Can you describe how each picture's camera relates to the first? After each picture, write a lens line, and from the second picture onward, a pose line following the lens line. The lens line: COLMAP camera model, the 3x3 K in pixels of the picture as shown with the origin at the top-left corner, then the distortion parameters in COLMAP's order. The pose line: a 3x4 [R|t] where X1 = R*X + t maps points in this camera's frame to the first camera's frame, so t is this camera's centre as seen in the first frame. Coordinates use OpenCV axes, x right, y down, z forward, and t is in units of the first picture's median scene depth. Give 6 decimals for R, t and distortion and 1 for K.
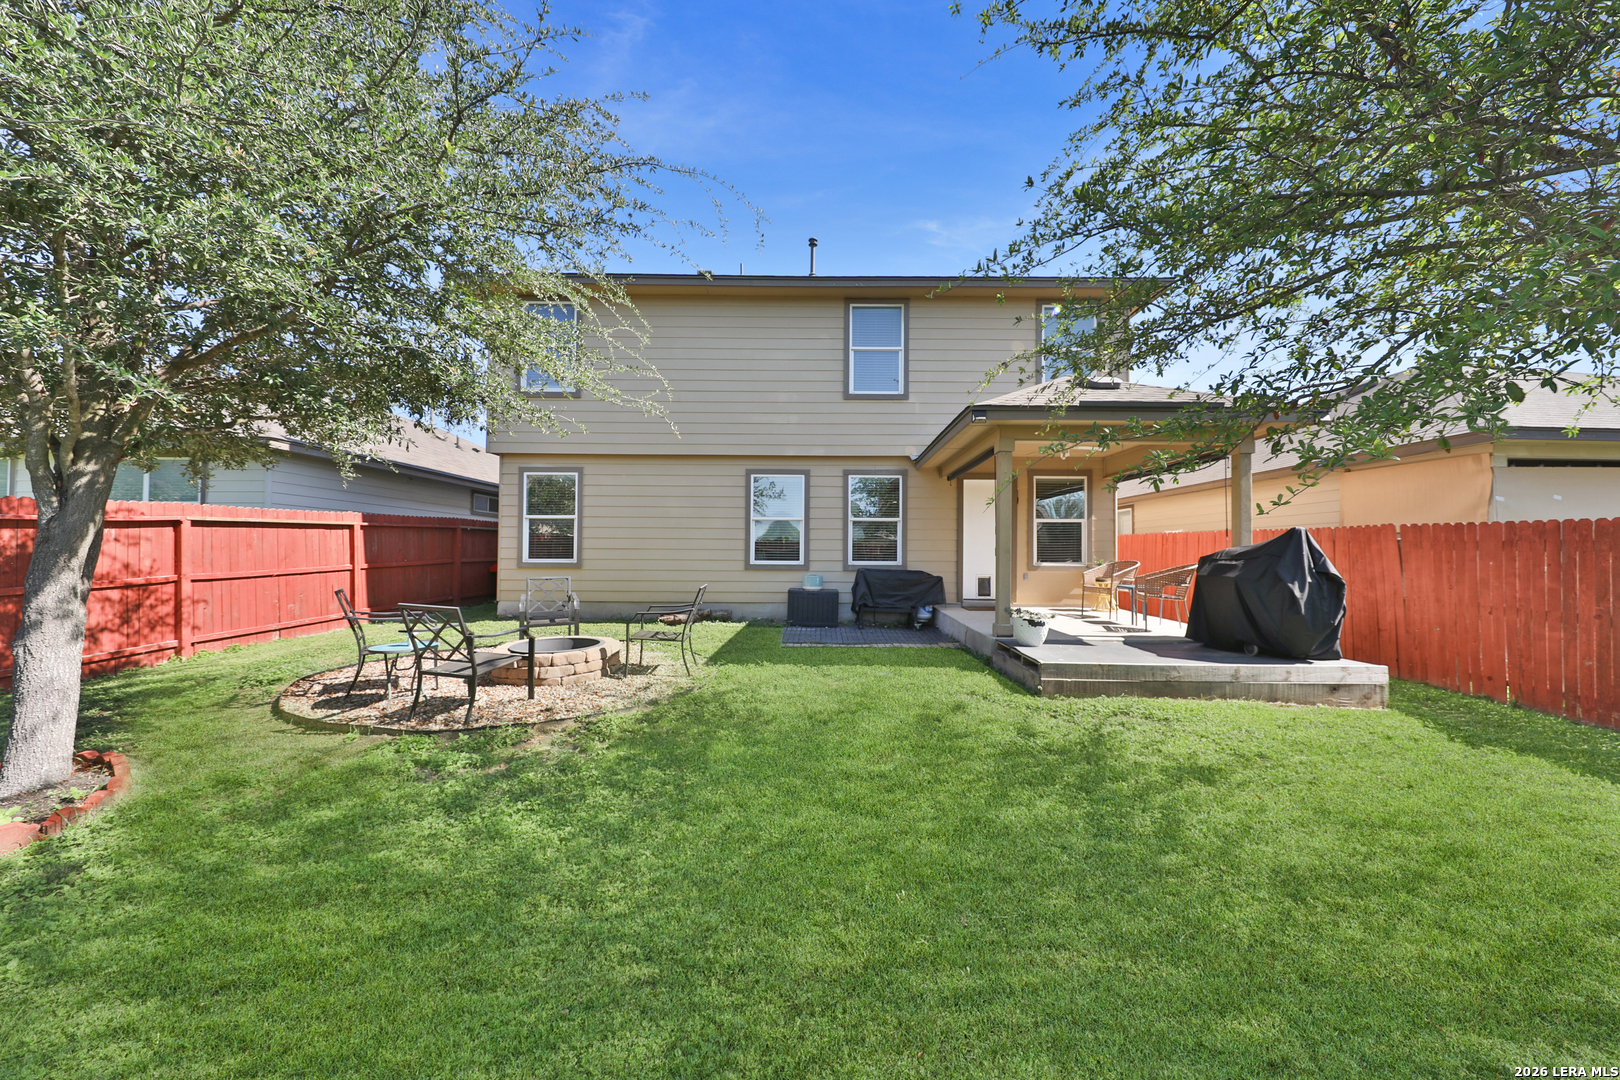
lens RADIAL K [[533.8, 0, 816.6], [0, 533.8, 537.9], [0, 0, 1]] dist [-0.004553, -0.000102]
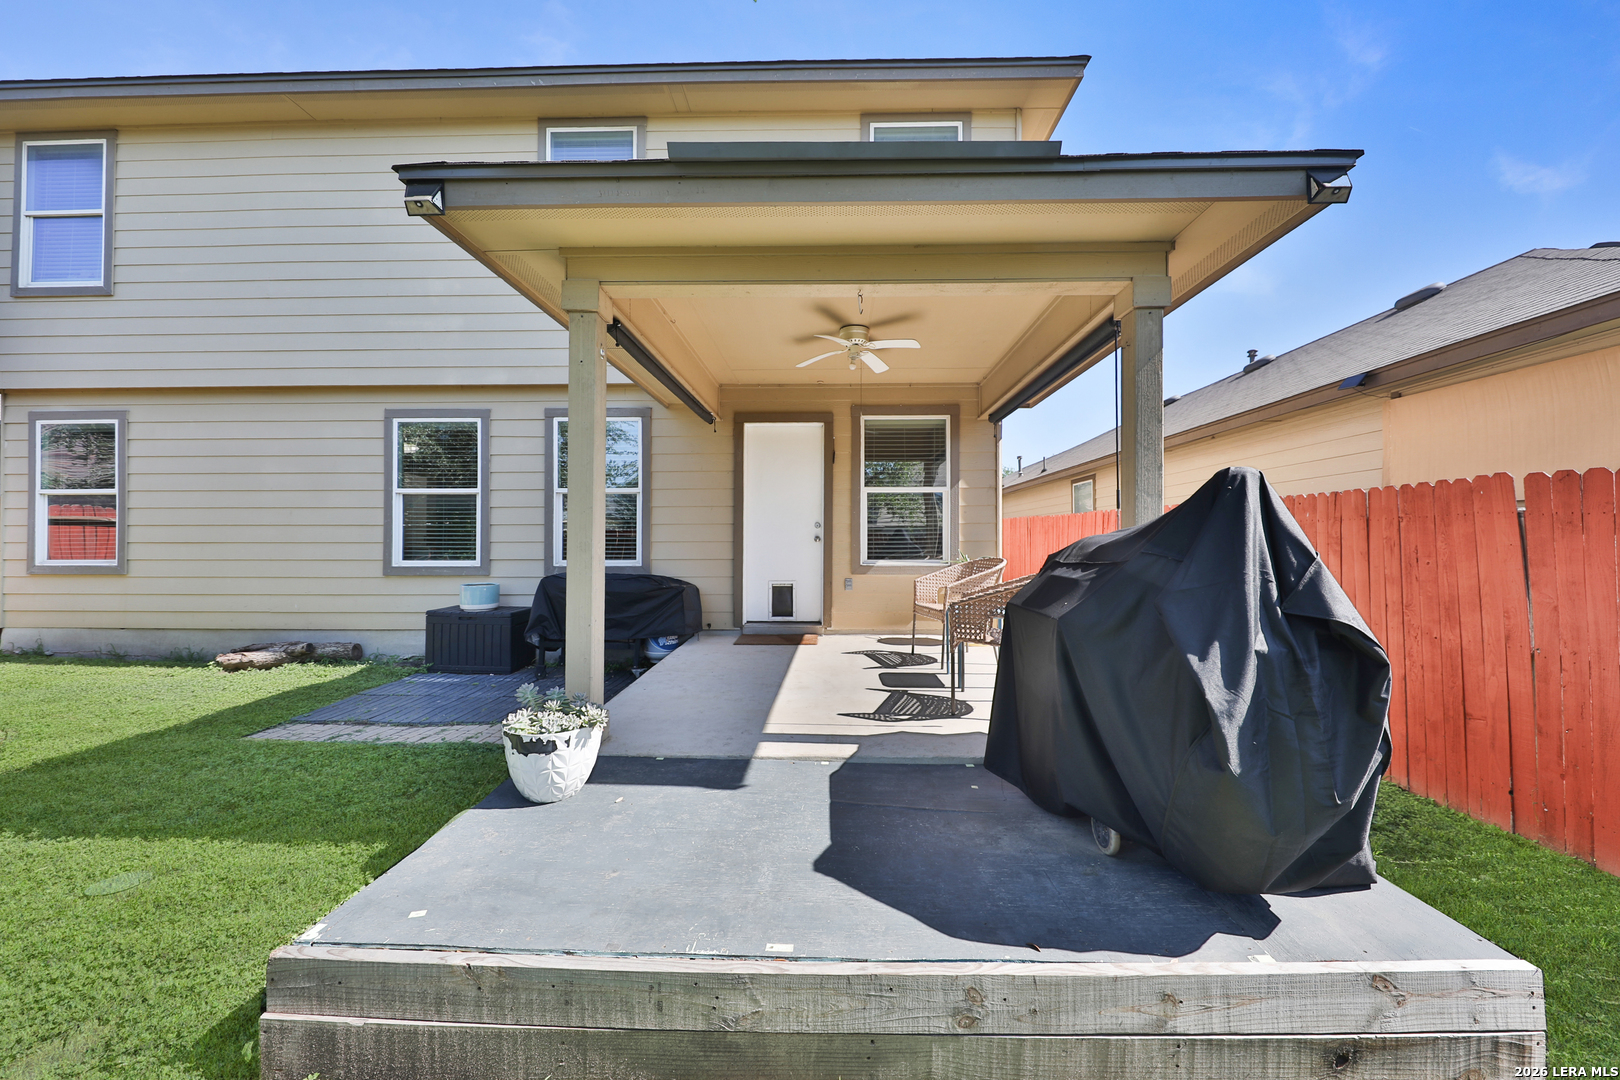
lens RADIAL K [[559.9, 0, 818.5], [0, 559.9, 538.7], [0, 0, 1]] dist [-0.002096, -0.000338]
pose [[0.999853, -0.007924, -0.015197, 0.384792], [0.008264, 0.999714, 0.022445, 0.007684], [0.015015, -0.022567, 0.999633, 0.386915]]
